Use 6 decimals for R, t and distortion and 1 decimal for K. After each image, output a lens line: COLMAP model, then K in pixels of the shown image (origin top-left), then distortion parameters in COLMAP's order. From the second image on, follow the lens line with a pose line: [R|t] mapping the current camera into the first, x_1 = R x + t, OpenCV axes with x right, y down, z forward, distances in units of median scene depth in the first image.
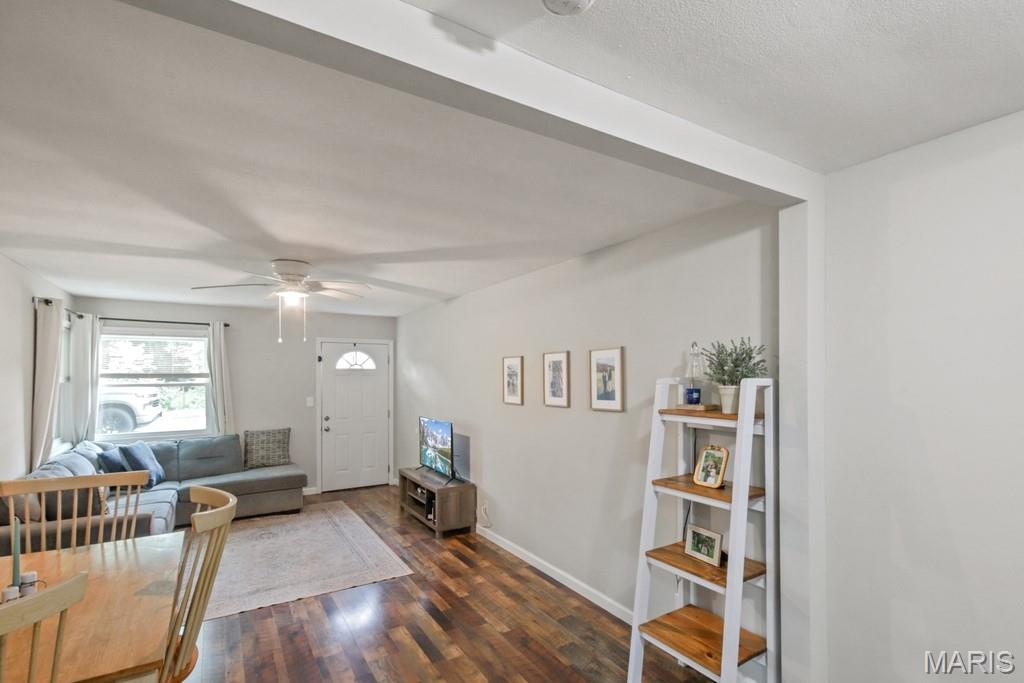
lens RADIAL K [[490.4, 0, 520.8], [0, 490.4, 379.4], [0, 0, 1]] dist [0.010612, -0.007015]
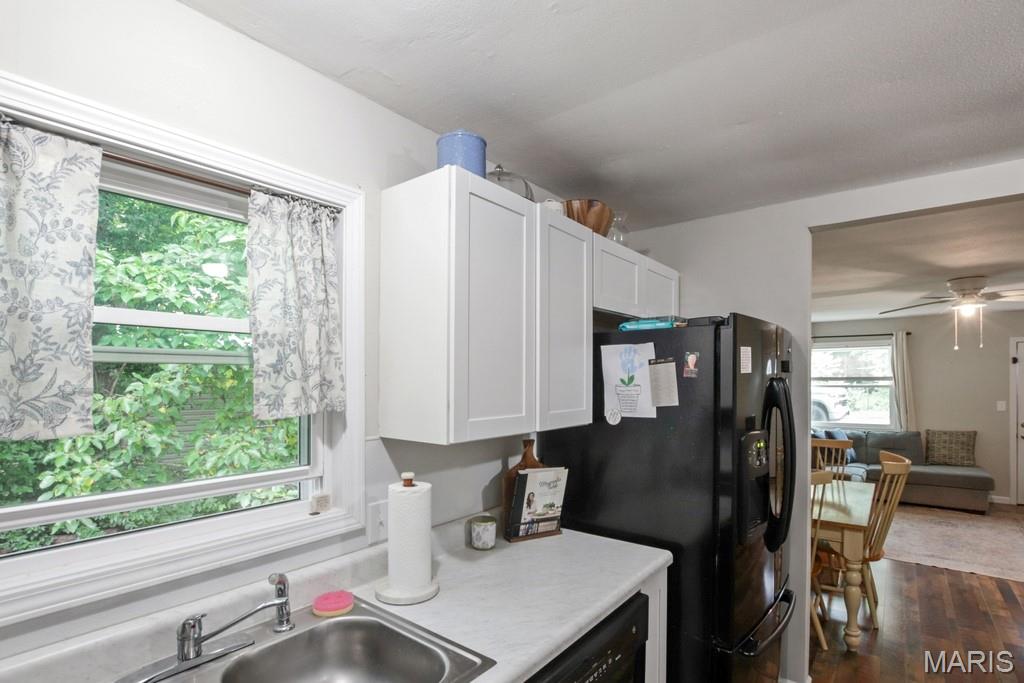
lens RADIAL K [[490.4, 0, 535.1], [0, 490.4, 374.8], [0, 0, 1]] dist [0.010612, -0.007015]
pose [[0.368096, -0.004280, -0.929778, 0.148298], [-0.010678, 0.999904, -0.008830, 0.003370], [0.929727, 0.013179, 0.368015, -0.229852]]
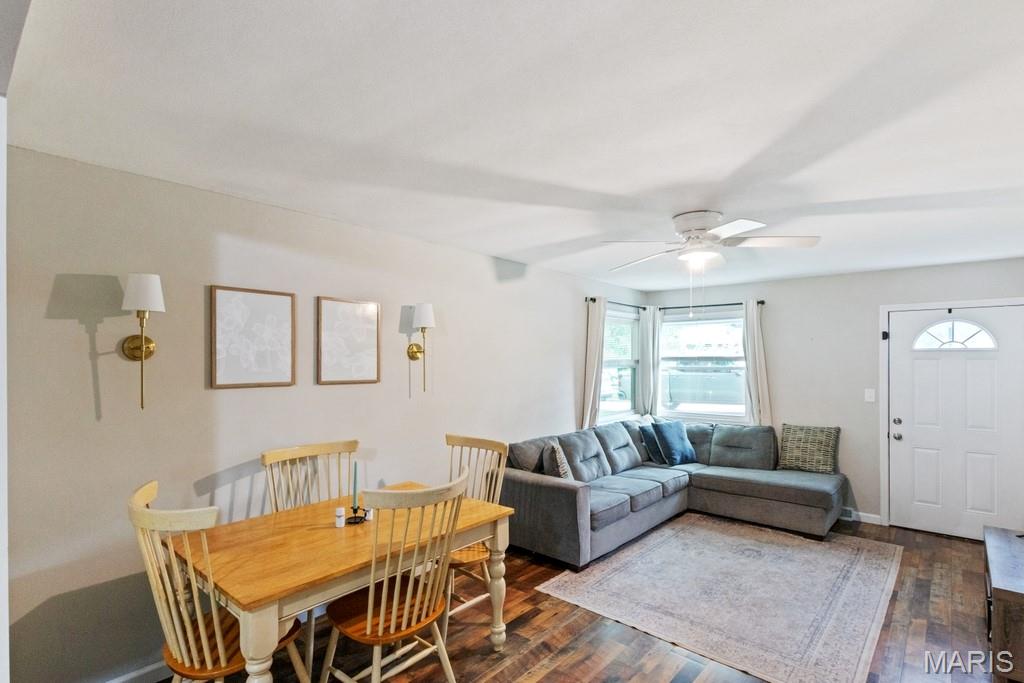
lens RADIAL K [[490.4, 0, 506.4], [0, 490.4, 364.1], [0, 0, 1]] dist [0.010612, -0.007015]
pose [[0.286000, 0.010485, -0.958172, 0.135256], [-0.011514, 0.999906, 0.007504, 0.000127], [0.958161, 0.008886, 0.286093, 0.324089]]
